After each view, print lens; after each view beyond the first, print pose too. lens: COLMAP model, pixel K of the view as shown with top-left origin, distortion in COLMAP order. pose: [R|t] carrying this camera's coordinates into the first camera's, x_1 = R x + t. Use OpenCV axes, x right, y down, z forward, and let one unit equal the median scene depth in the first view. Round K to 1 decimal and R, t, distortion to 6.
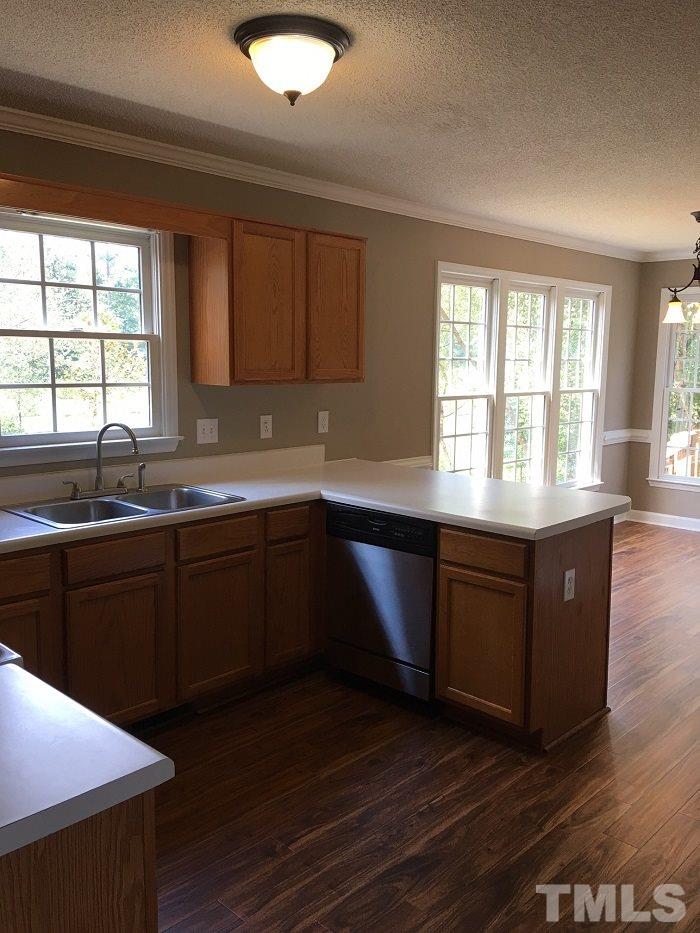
lens RADIAL K [[781.1, 0, 359.6], [0, 781.1, 464.4], [0, 0, 1]] dist [0.140222, -0.205673]
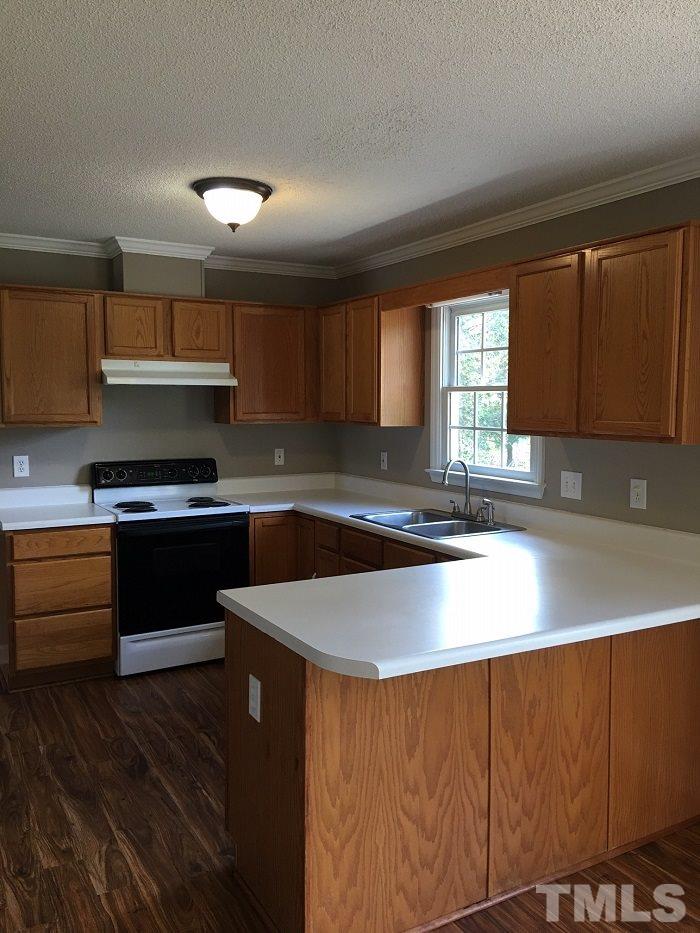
lens RADIAL K [[781.1, 0, 359.6], [0, 781.1, 464.4], [0, 0, 1]] dist [0.140222, -0.205673]
pose [[-0.285334, 0.066594, -0.956112, 0.929174], [-0.141524, 0.983720, 0.110752, -0.163498], [0.947922, 0.166914, -0.271264, 1.235390]]
